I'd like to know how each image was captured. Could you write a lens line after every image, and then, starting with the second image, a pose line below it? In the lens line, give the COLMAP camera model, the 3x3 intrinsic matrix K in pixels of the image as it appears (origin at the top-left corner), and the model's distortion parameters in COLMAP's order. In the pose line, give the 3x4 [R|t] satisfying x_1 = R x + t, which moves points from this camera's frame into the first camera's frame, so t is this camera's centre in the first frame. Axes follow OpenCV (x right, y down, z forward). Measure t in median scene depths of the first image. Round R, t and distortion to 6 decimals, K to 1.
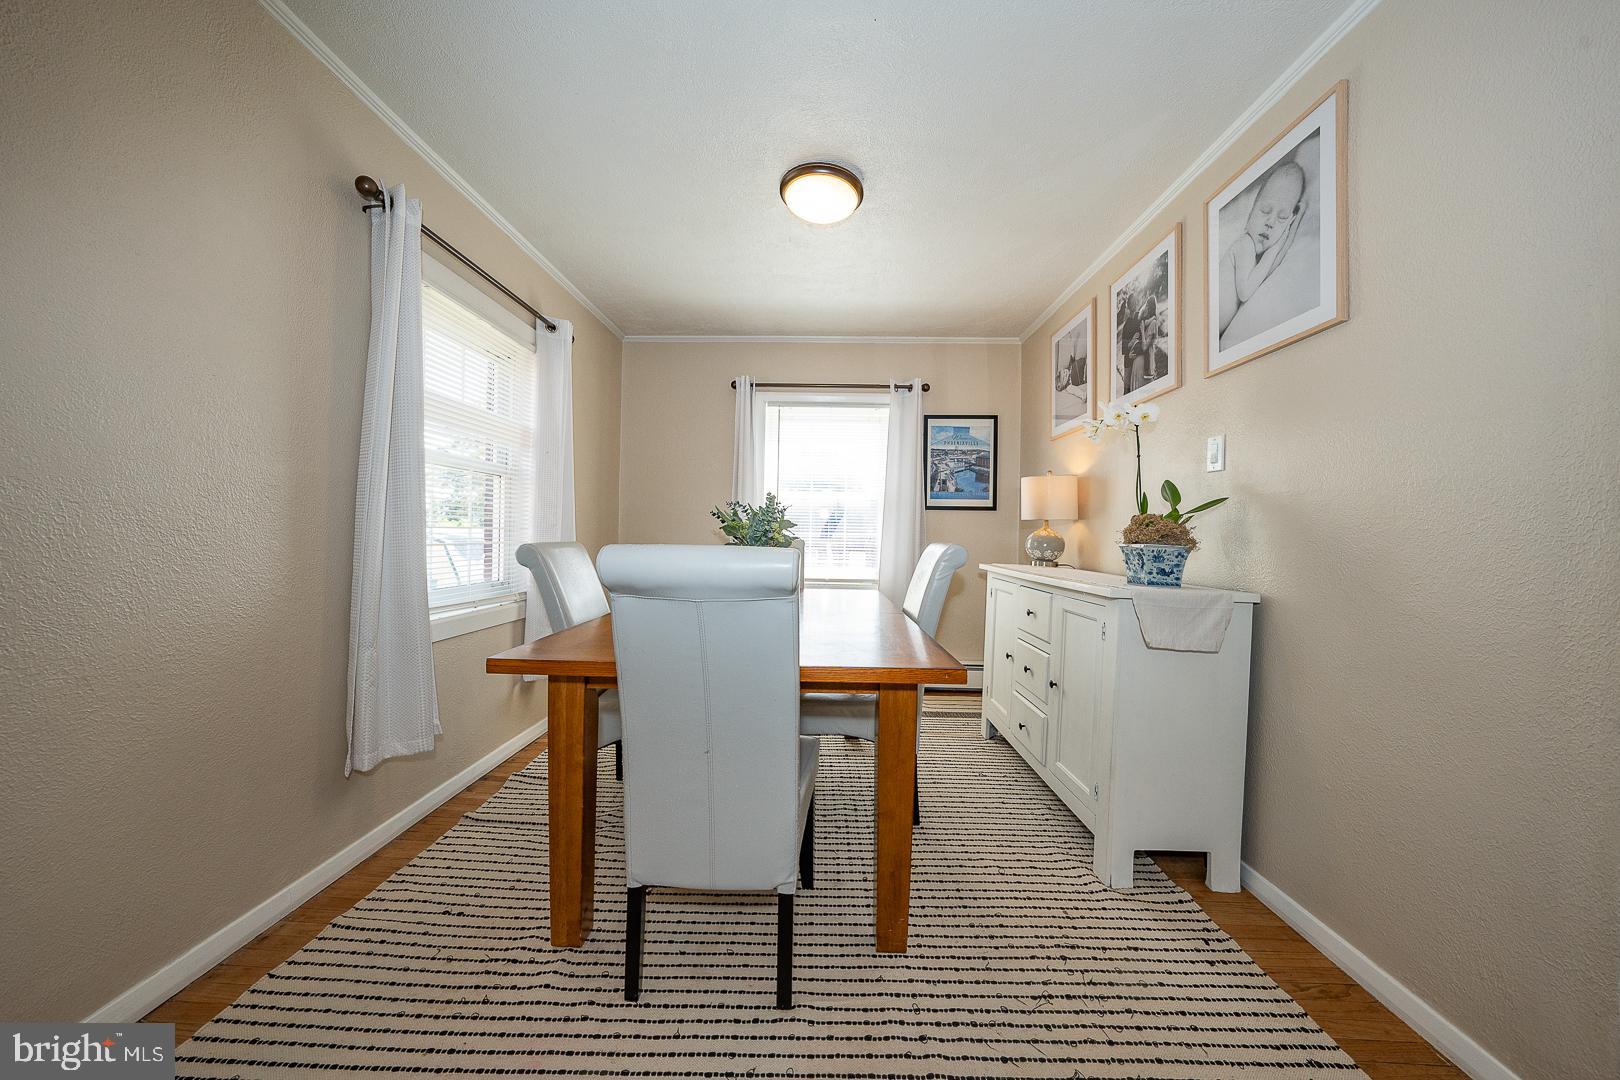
lens RADIAL K [[563.1, 0, 810.0], [0, 563.1, 540.0], [0, 0, 1]] dist [-0.038415, -0.000081]
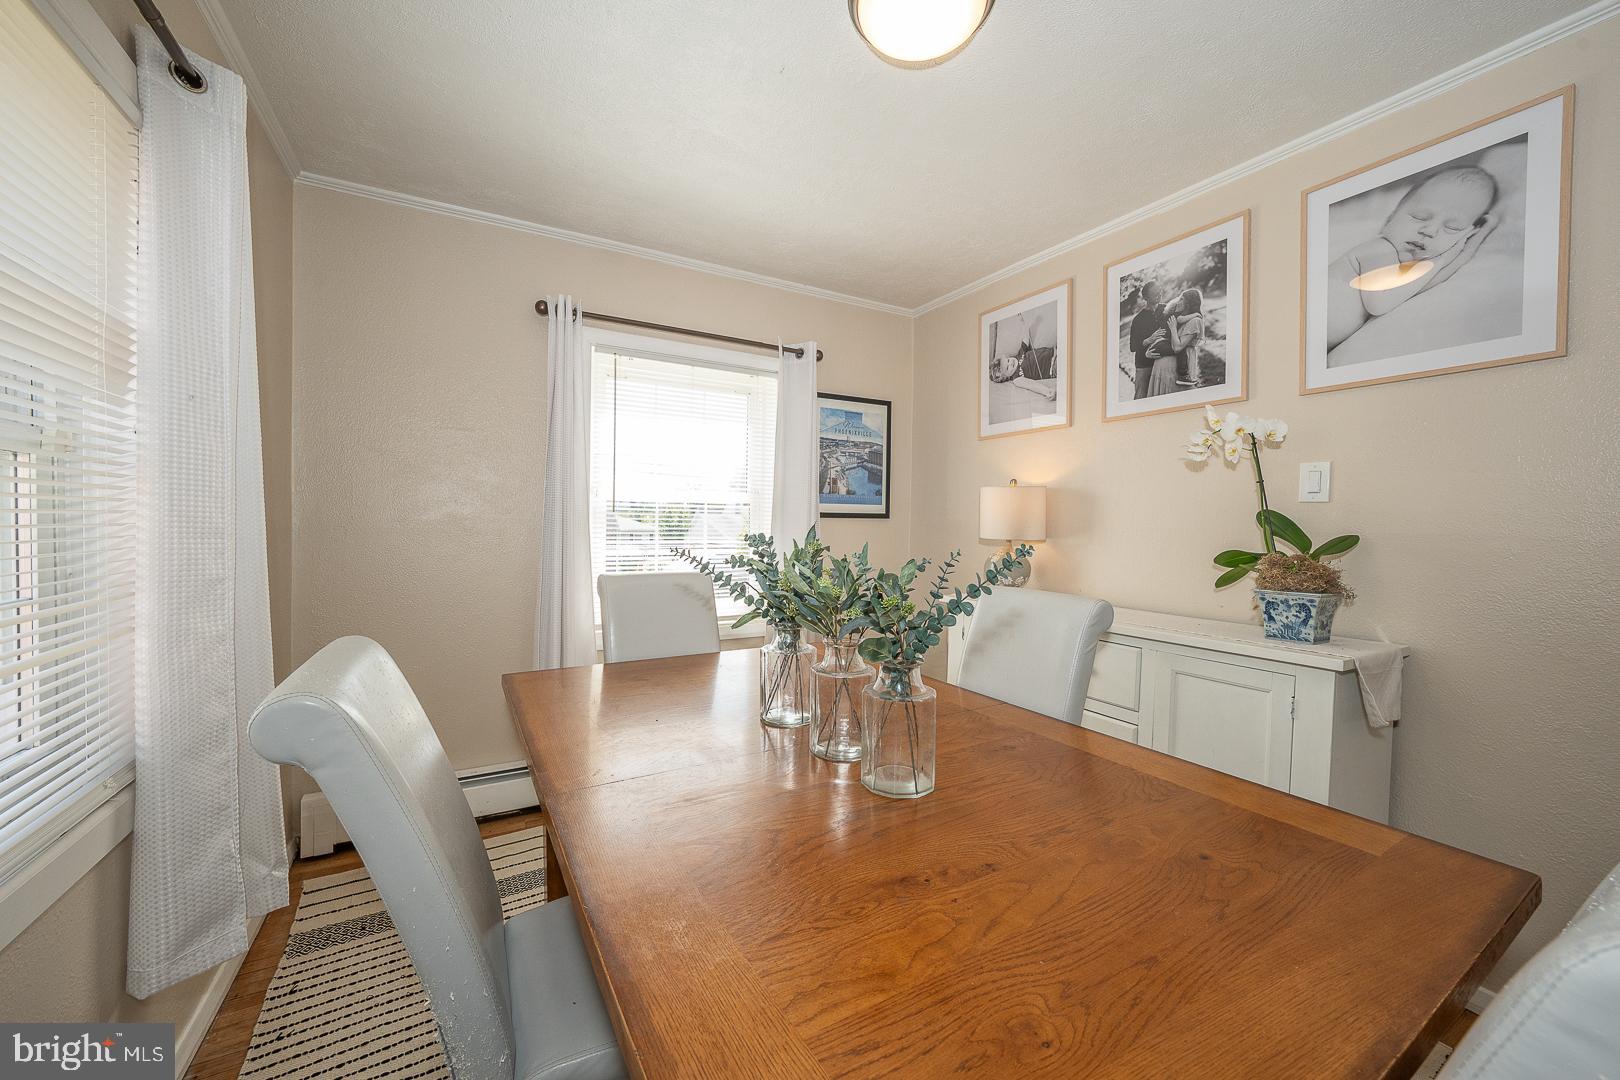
lens RADIAL K [[619.9, 0, 827.9], [0, 619.9, 533.3], [0, 0, 1]] dist [-0.015444, 0.000407]
pose [[0.847147, -0.014893, 0.531150, -0.367861], [0.006601, 0.999825, 0.017507, -0.077770], [-0.531318, -0.011325, 0.847097, 0.464391]]
